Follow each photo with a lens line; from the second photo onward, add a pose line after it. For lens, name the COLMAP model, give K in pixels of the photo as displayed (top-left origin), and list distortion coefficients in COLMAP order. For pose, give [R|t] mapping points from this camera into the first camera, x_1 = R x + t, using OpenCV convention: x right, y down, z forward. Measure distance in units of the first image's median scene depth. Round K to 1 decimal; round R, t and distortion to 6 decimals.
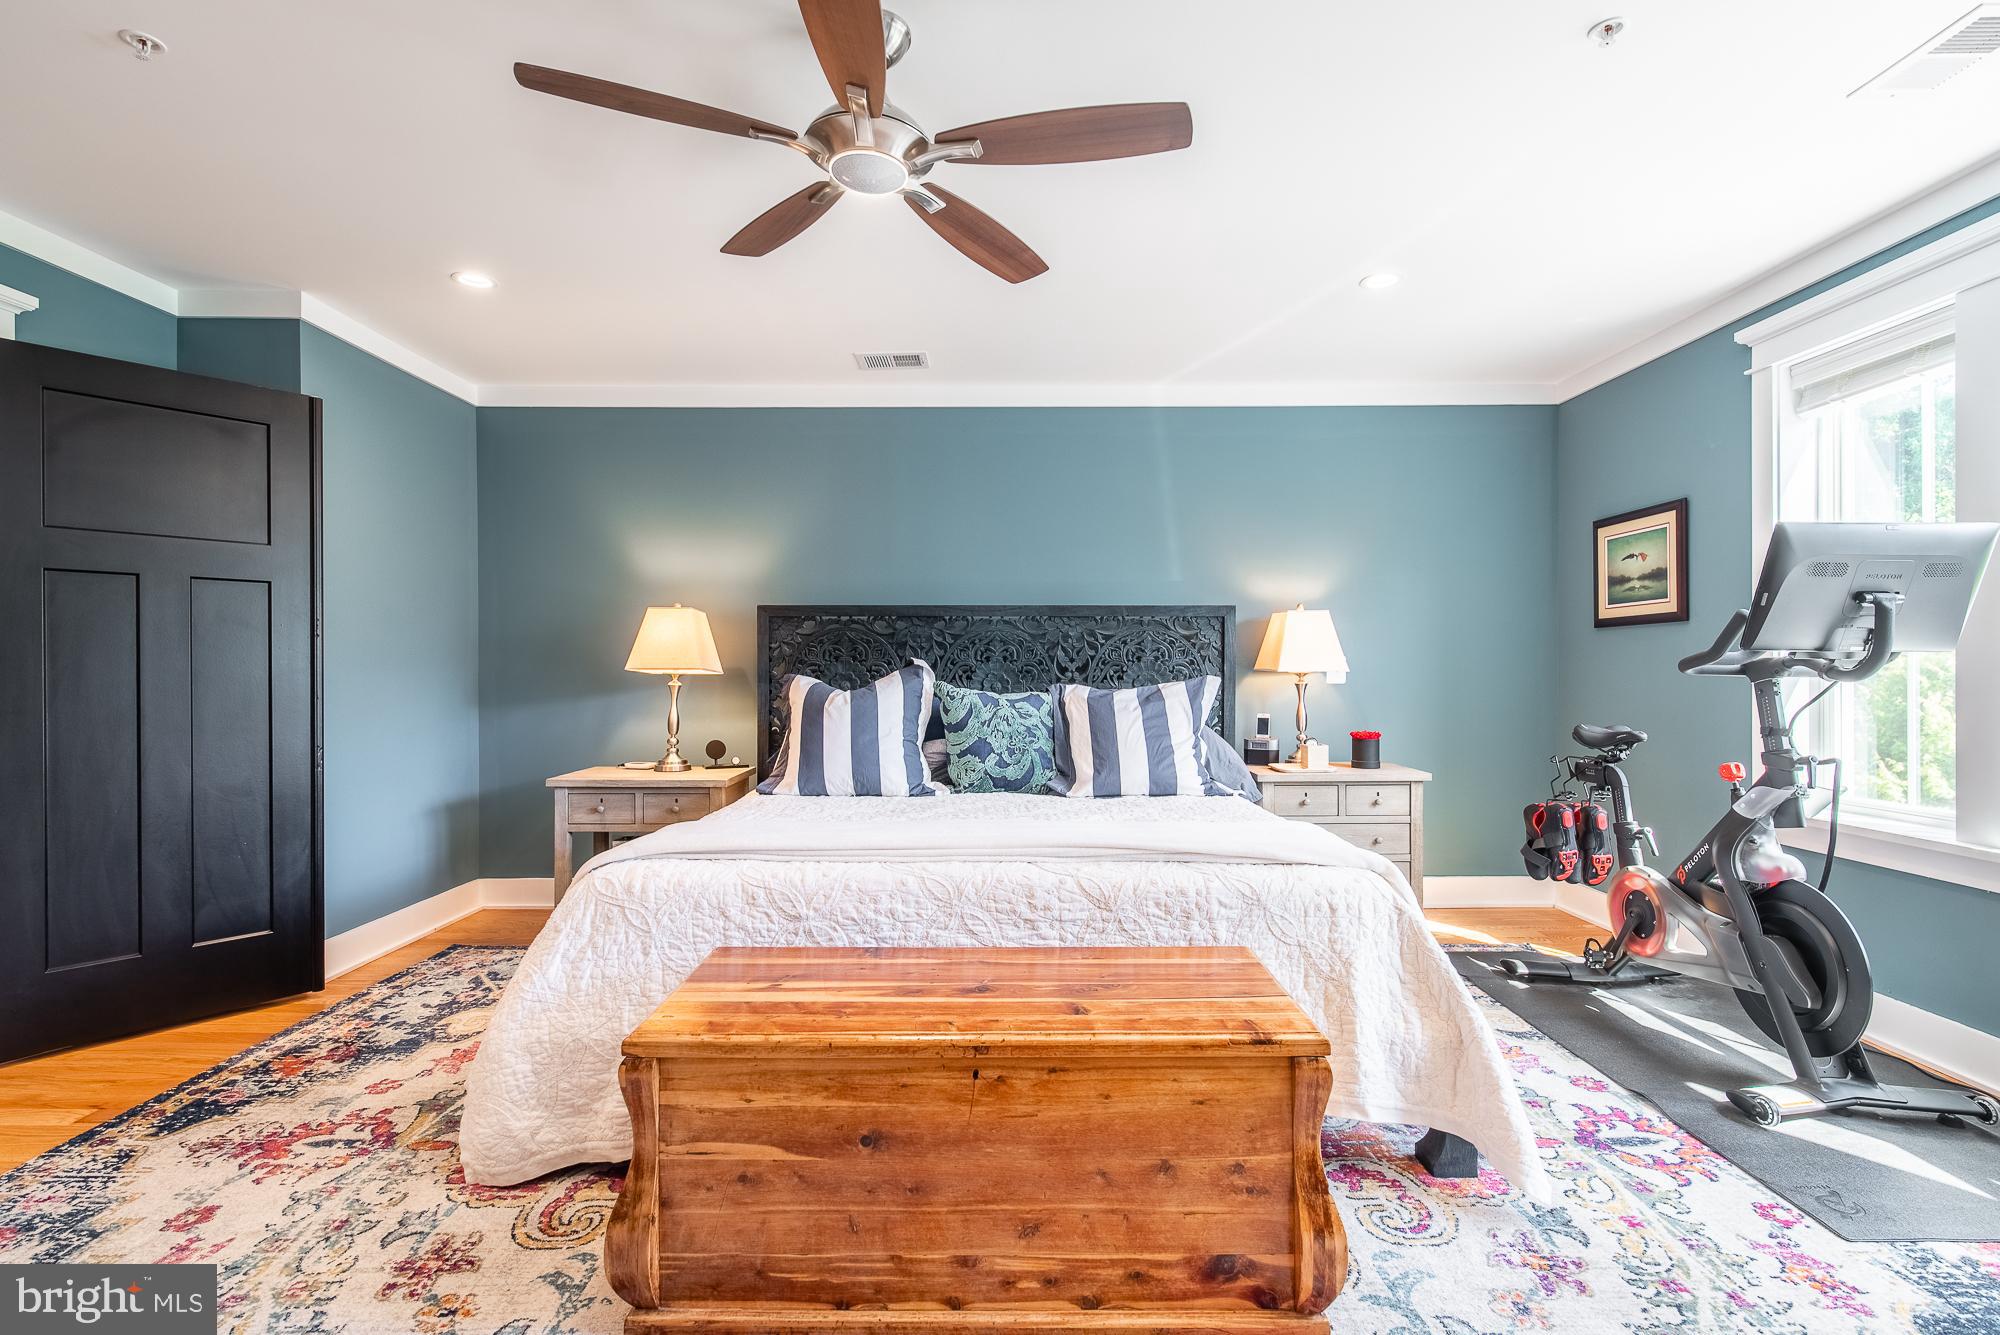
lens RADIAL K [[924.3, 0, 999.1], [0, 924.3, 672.8], [0, 0, 1]] dist [0.000949, -0.001044]
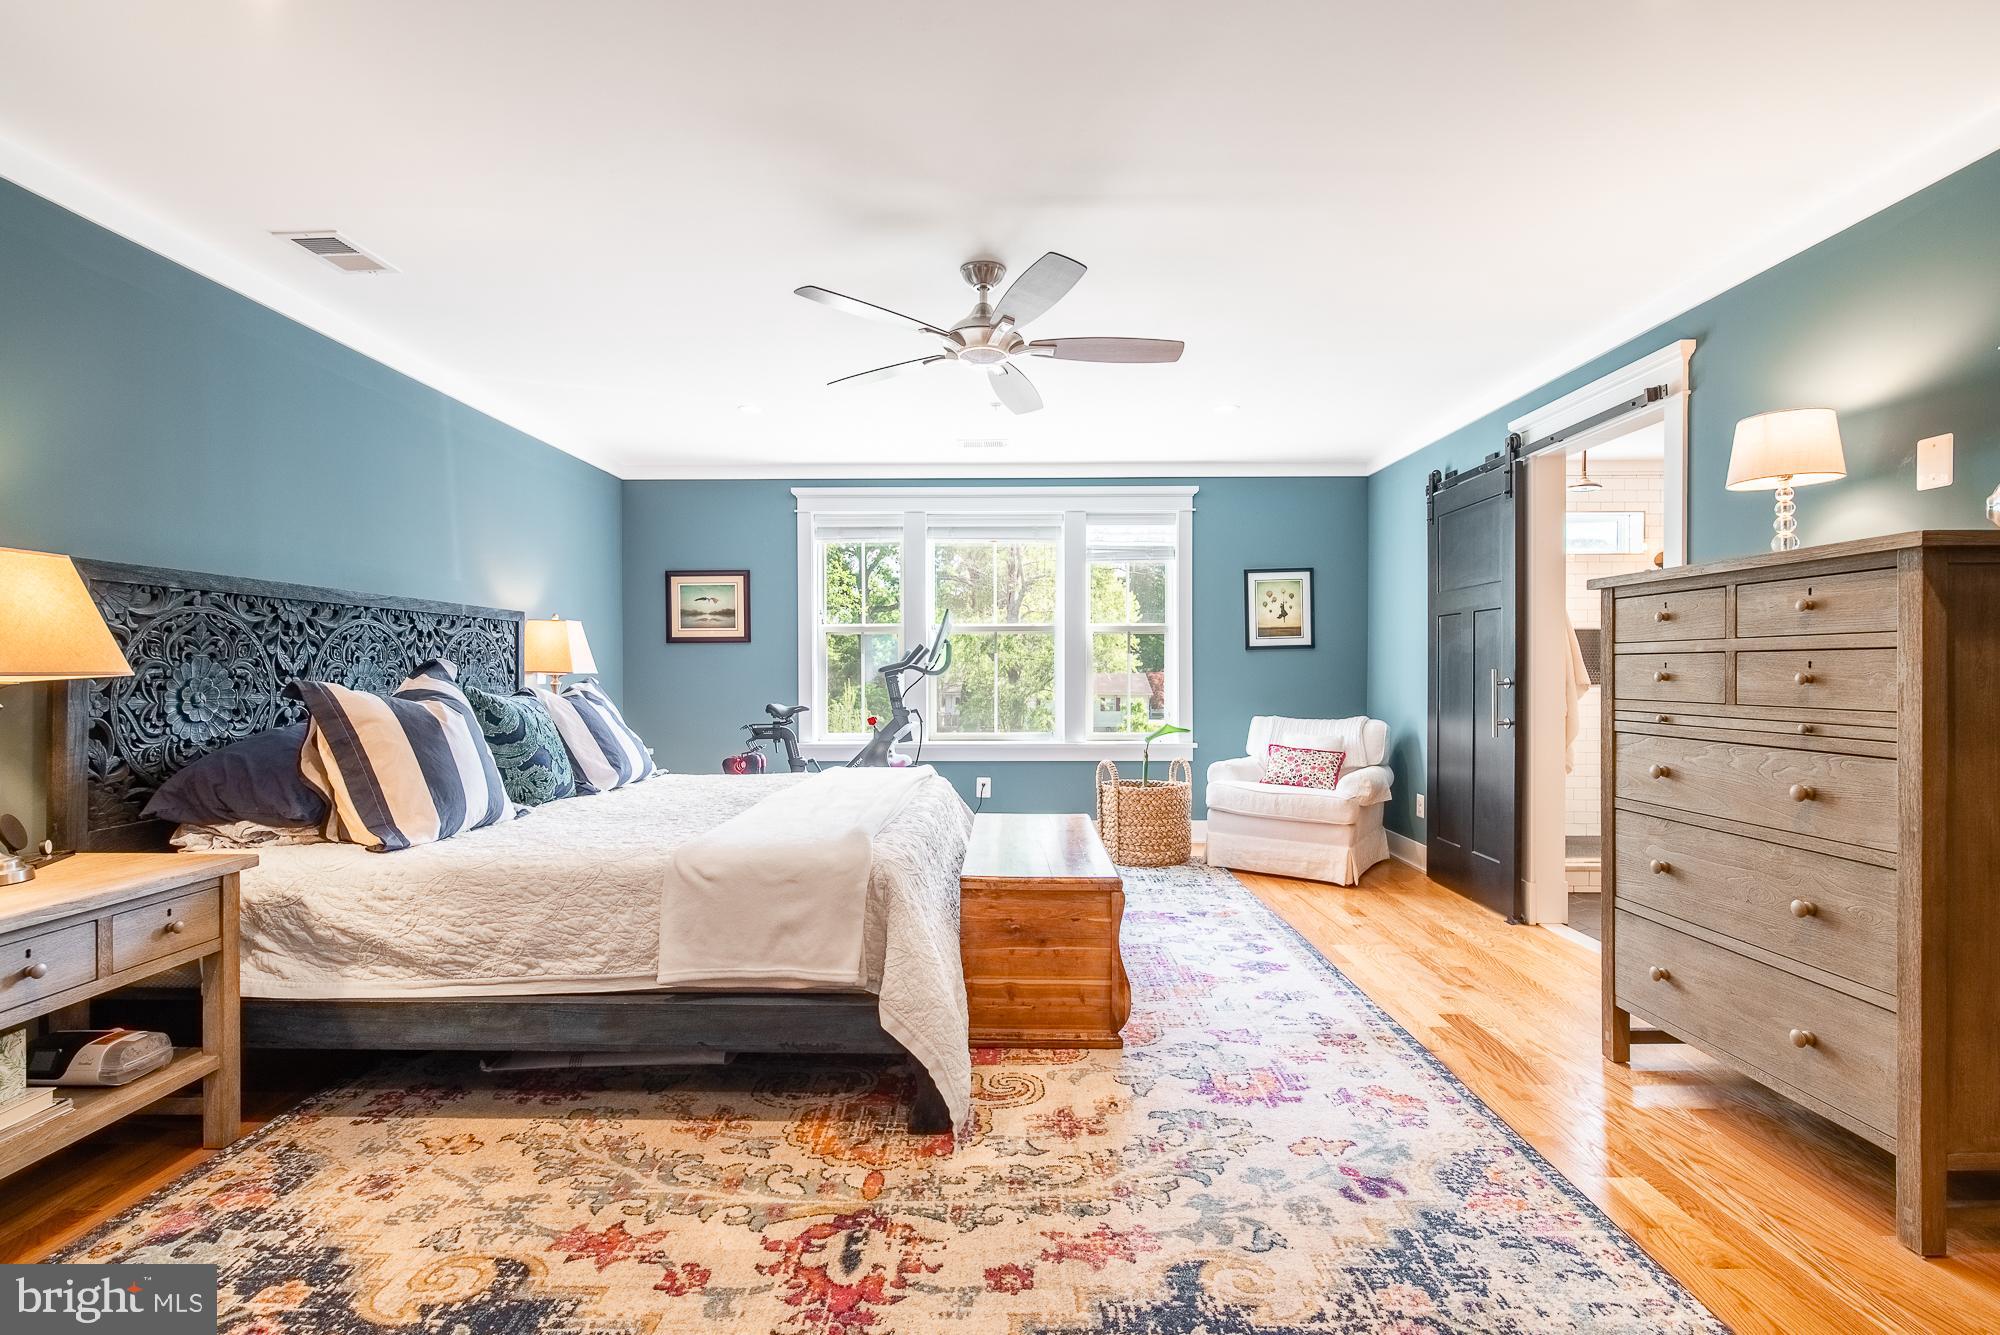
lens RADIAL K [[924.3, 0, 999.1], [0, 924.3, 672.8], [0, 0, 1]] dist [0.000949, -0.001044]
pose [[0.005739, -0.002490, 0.999980, -0.947646], [0.006119, 0.999978, 0.002454, -0.002014], [-0.999965, 0.006104, 0.005754, 0.533447]]
